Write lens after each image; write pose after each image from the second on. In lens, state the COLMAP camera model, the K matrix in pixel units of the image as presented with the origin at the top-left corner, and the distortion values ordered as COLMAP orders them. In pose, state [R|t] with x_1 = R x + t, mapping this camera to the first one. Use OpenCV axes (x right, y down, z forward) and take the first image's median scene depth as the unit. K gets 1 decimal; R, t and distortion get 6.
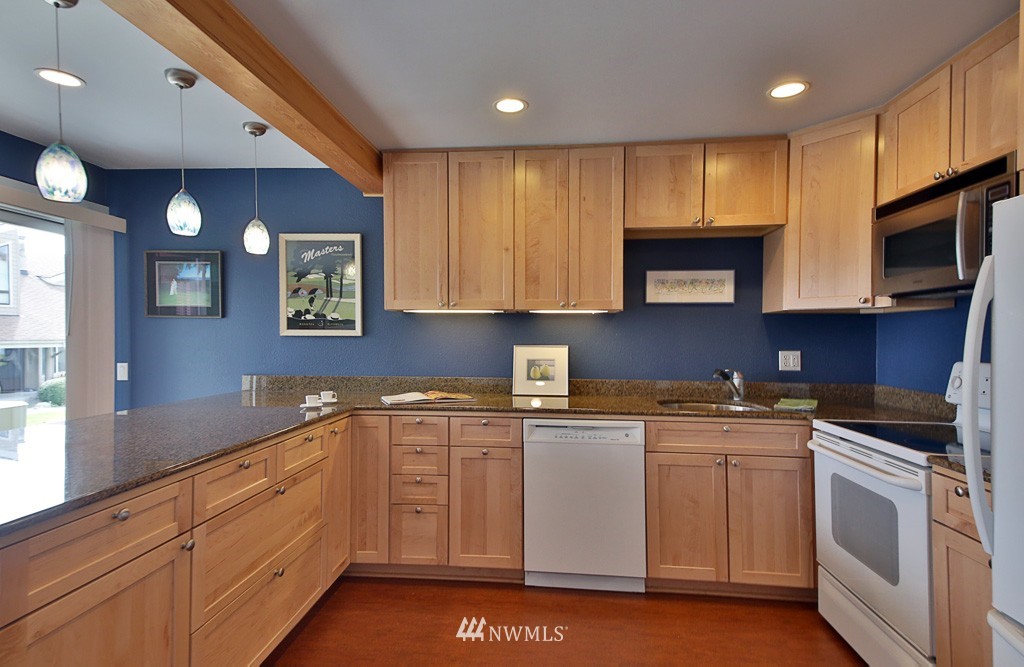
lens RADIAL K [[532.7, 0, 513.9], [0, 532.7, 333.5], [0, 0, 1]] dist [0.063656, -0.006028]
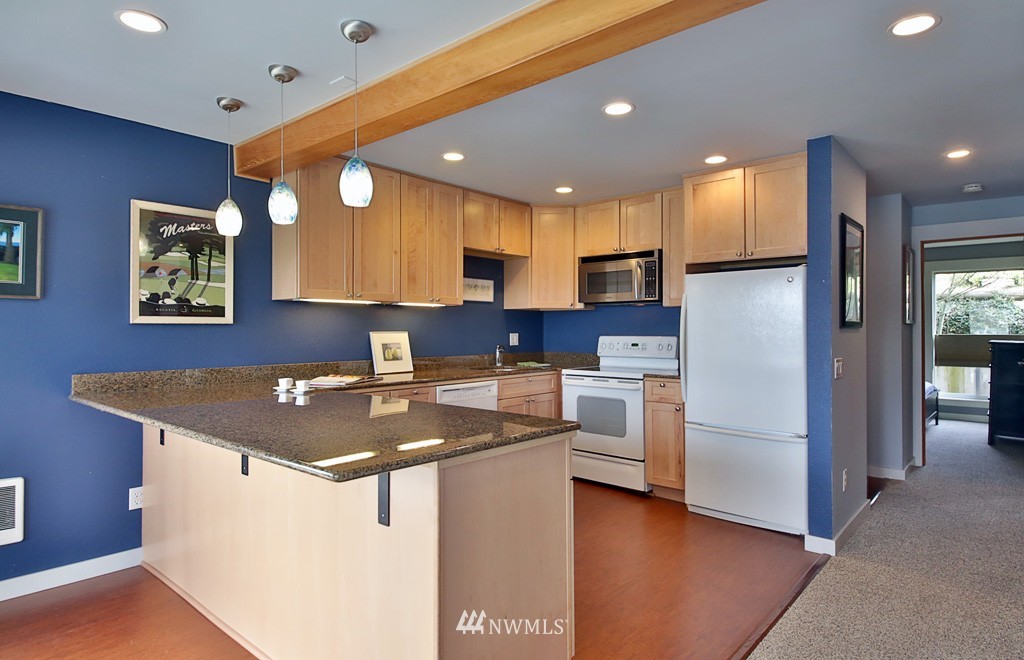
lens RADIAL K [[568.2, 0, 506.0], [0, 568.2, 312.0], [0, 0, 1]] dist [0.018445, -0.006346]
pose [[0.588102, 0.018637, 0.808572, -0.837470], [0.000739, 0.999722, -0.023581, 0.008373], [-0.808787, 0.014466, 0.587924, 0.030666]]
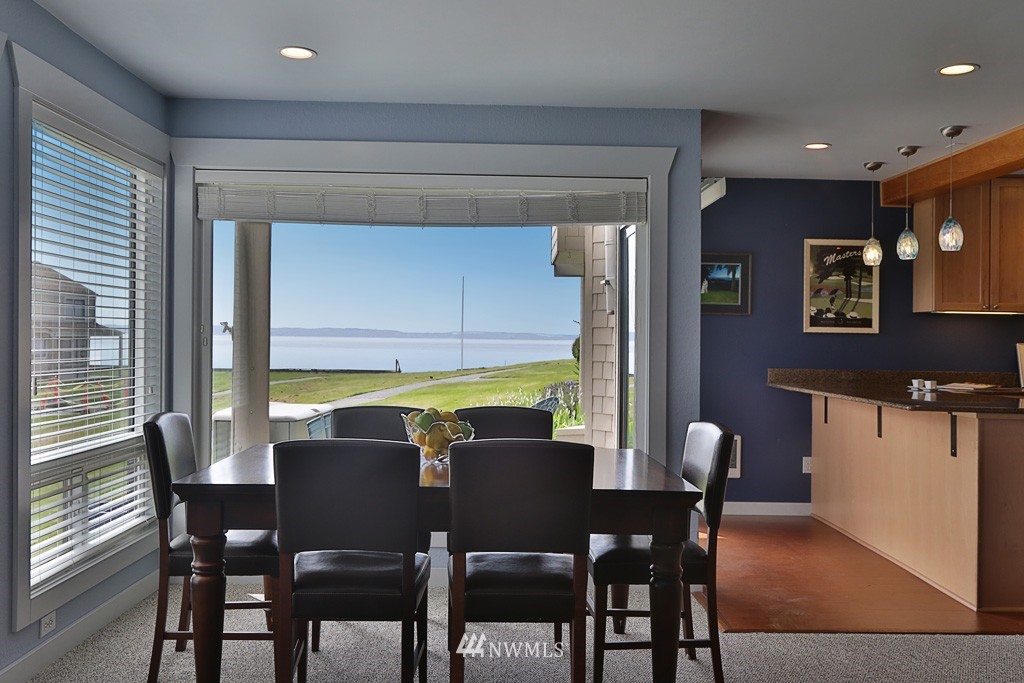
lens RADIAL K [[1001.4, 0, 486.7], [0, 1001.4, 338.5], [0, 0, 1]] dist [-0.013895, 0.000000]
pose [[0.995884, 0.012357, 0.089793, -1.311377], [-0.012807, 0.999908, 0.004438, 0.016779], [-0.089730, -0.005570, 0.995951, -0.999099]]
